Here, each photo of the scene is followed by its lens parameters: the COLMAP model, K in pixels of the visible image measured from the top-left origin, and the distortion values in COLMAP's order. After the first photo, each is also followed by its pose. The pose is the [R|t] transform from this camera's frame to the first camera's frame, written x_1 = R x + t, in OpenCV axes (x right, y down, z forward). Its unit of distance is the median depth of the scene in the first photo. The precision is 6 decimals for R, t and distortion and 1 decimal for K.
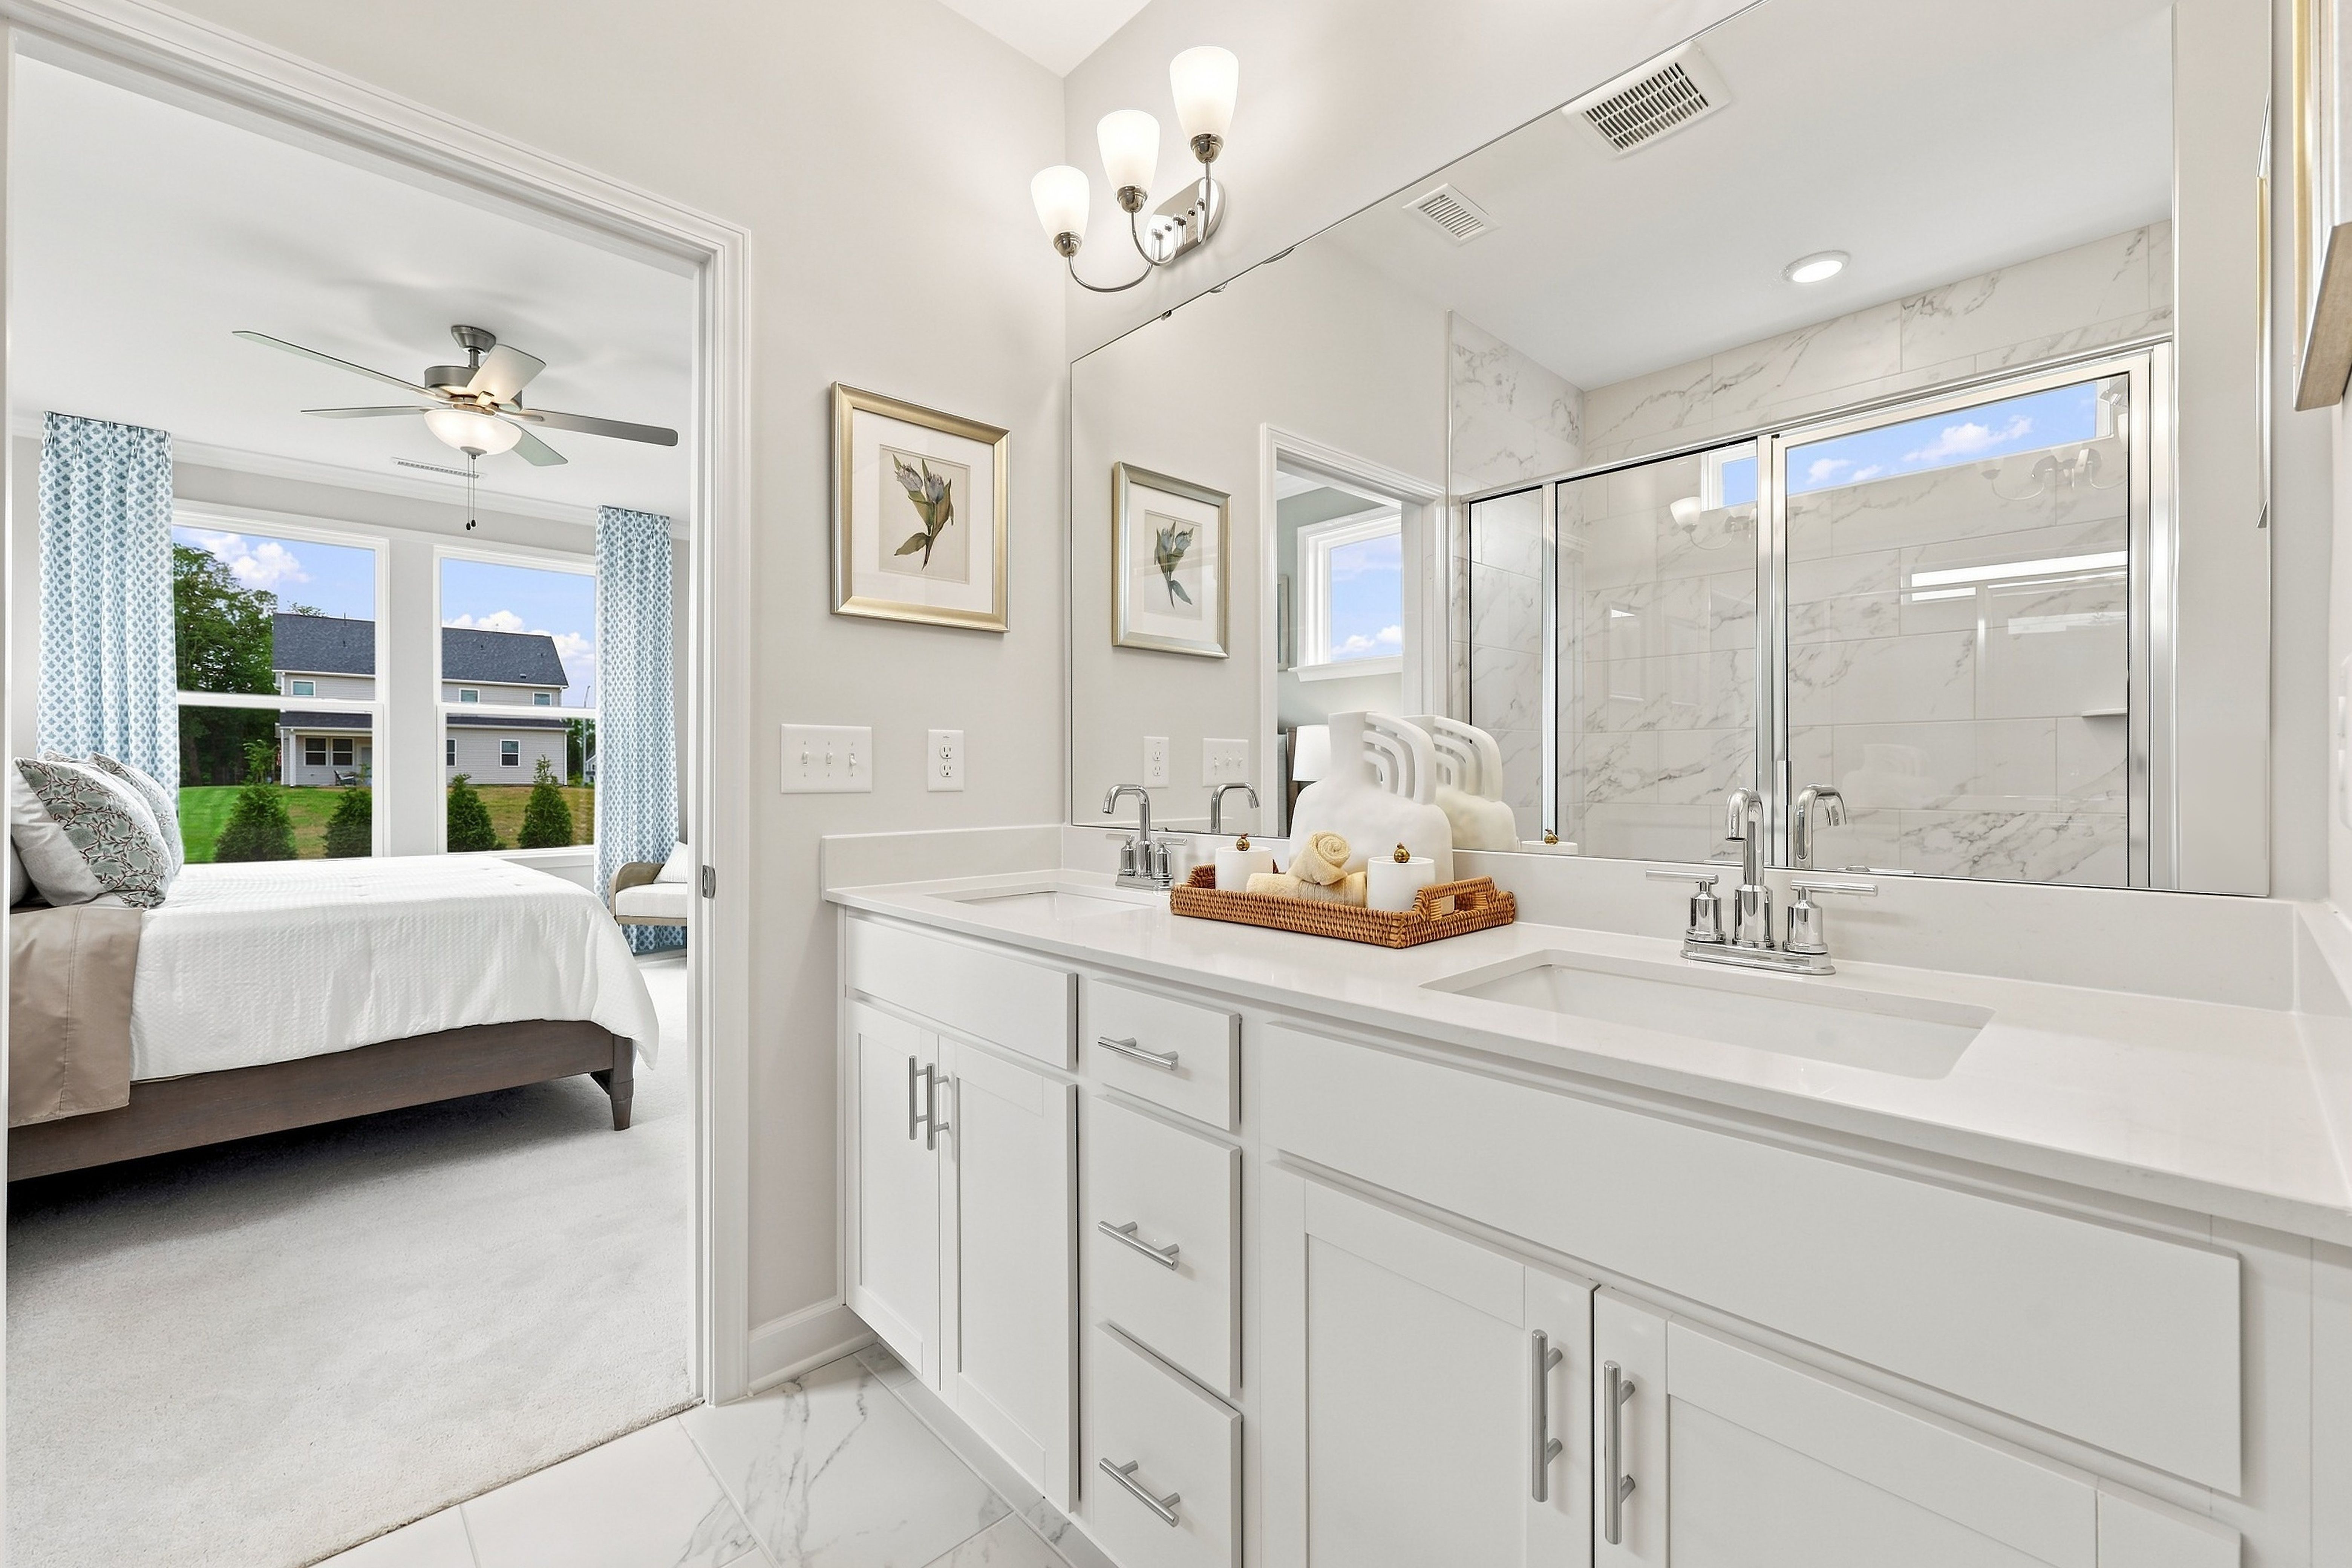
lens RADIAL K [[956.8, 0, 1165.9], [0, 956.8, 769.1], [0, 0, 1]] dist [0.005243, 0.000106]
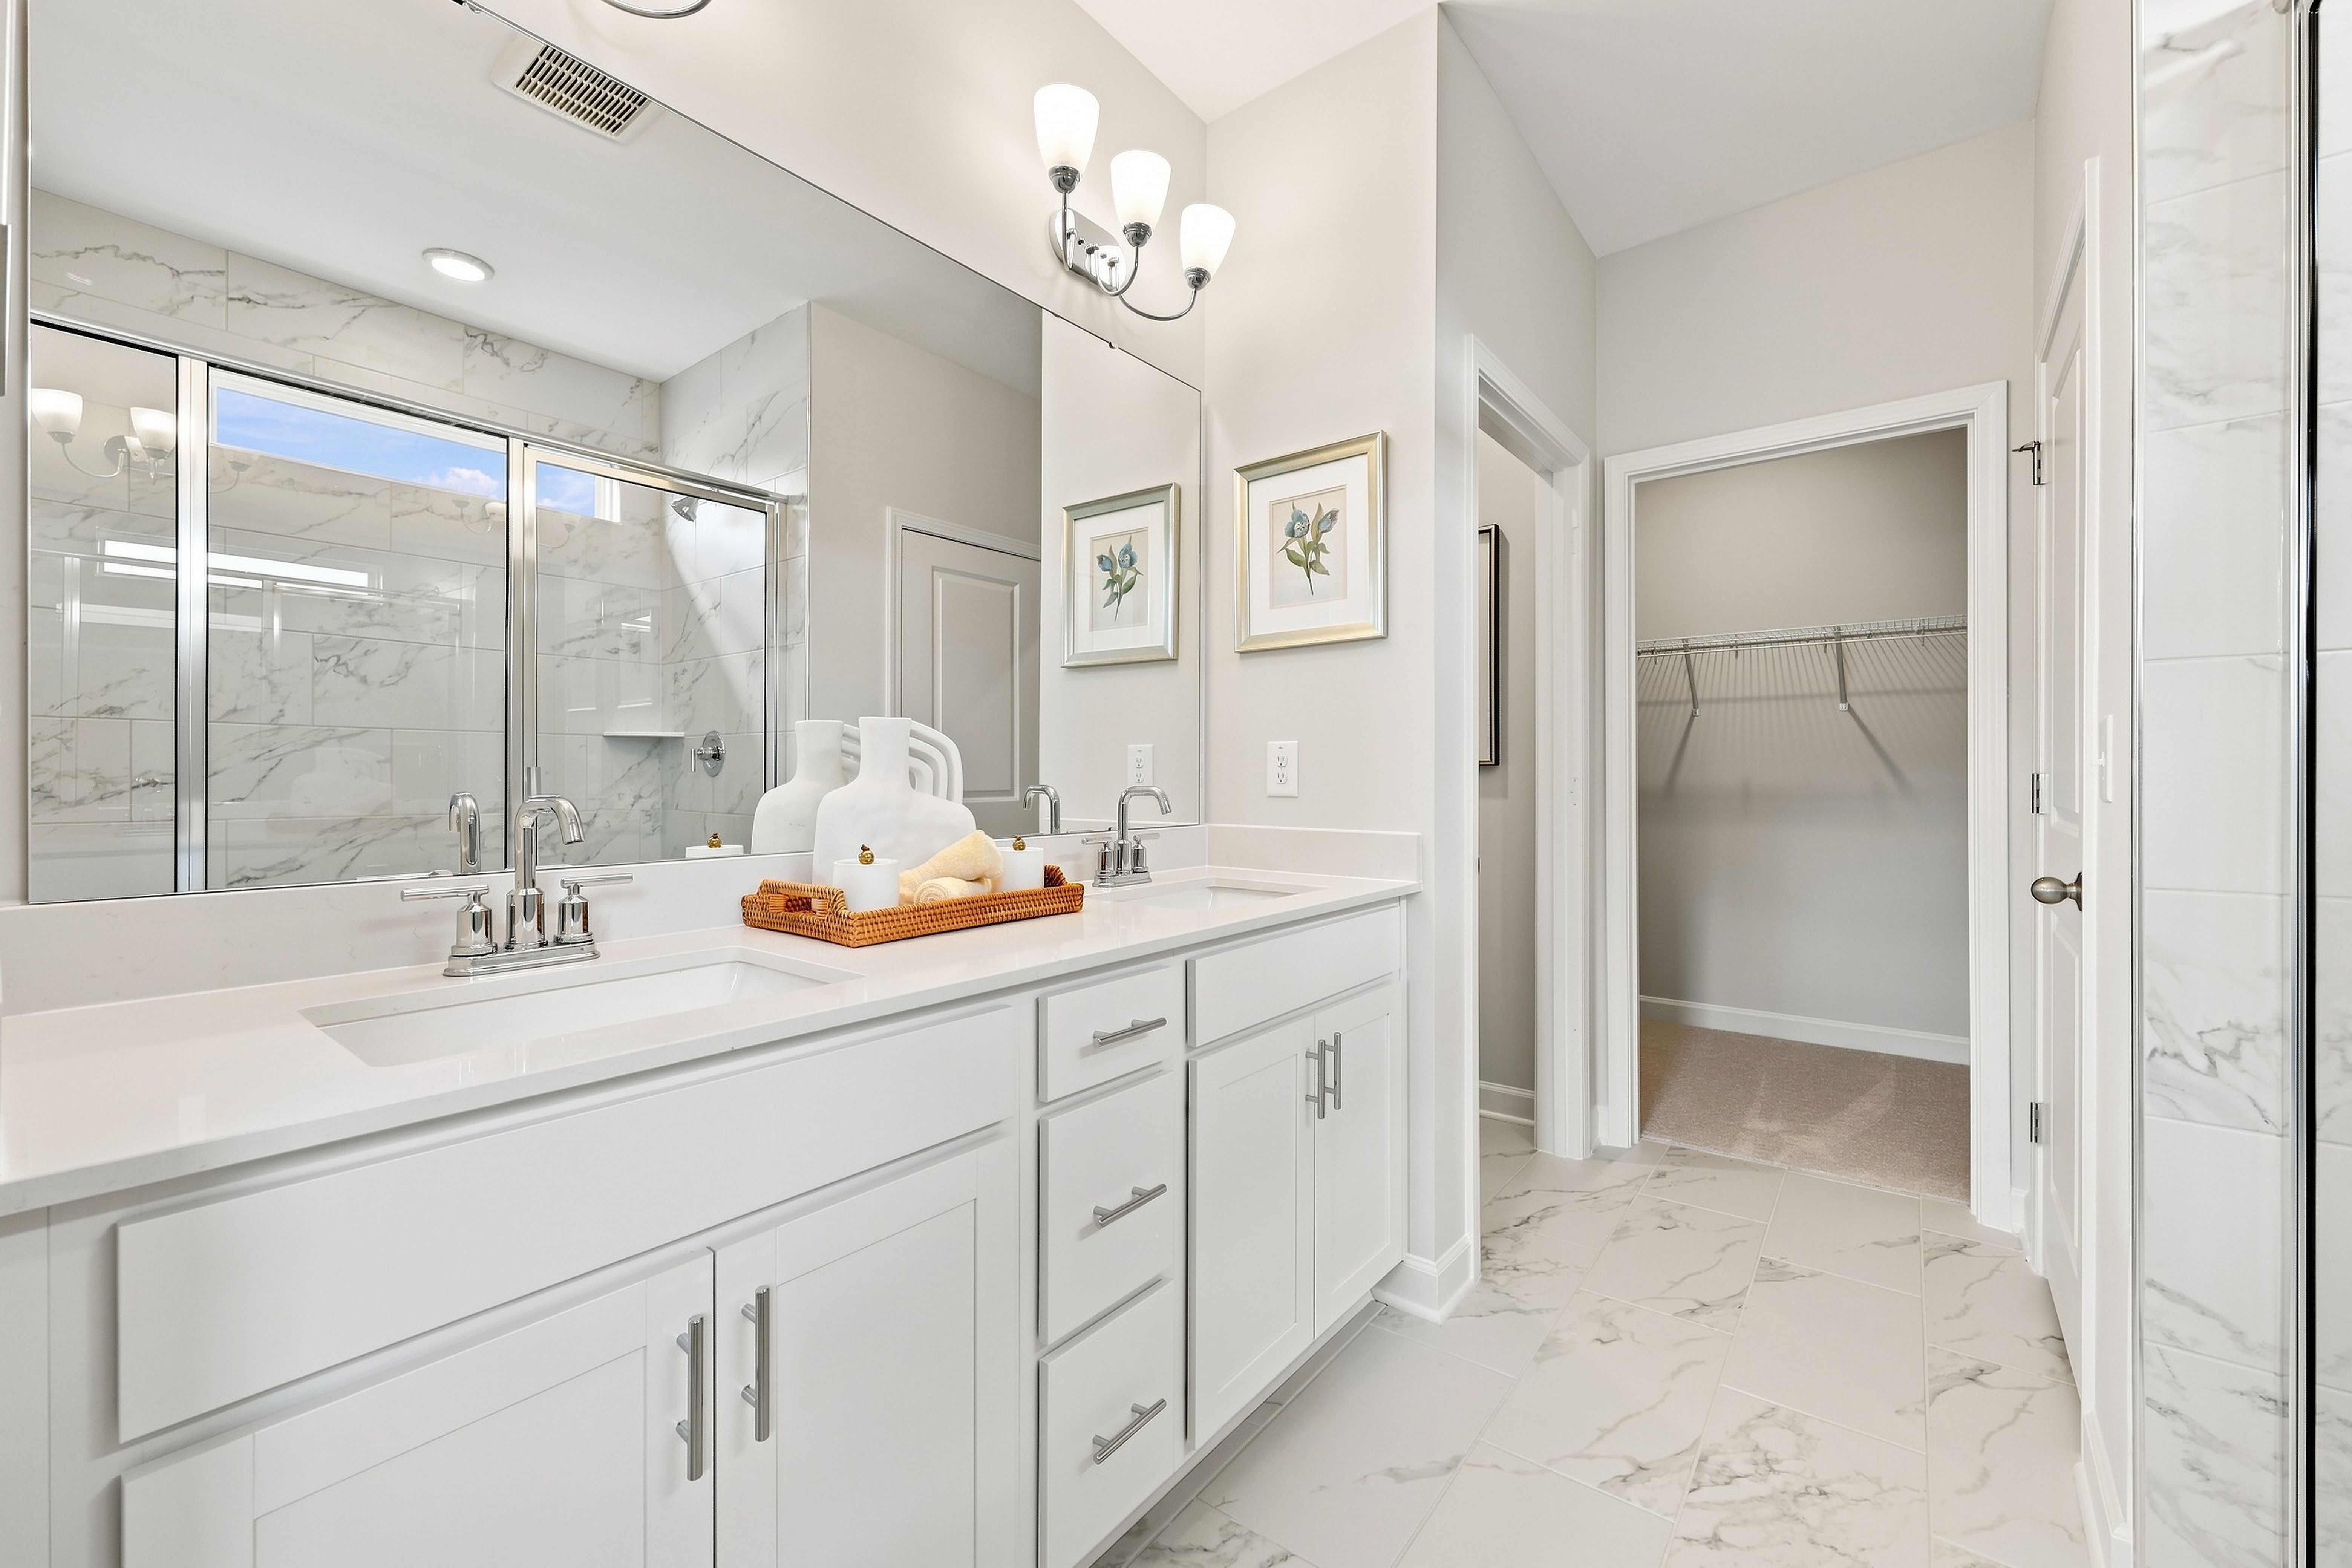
lens RADIAL K [[974.4, 0, 1177.1], [0, 974.4, 784.2], [0, 0, 1]] dist [0.003568, -0.001152]
pose [[-0.172678, -0.009058, 0.984937, -0.365214], [-0.003252, 0.999958, 0.008626, 0.000133], [-0.984973, -0.001713, -0.172700, 0.362996]]
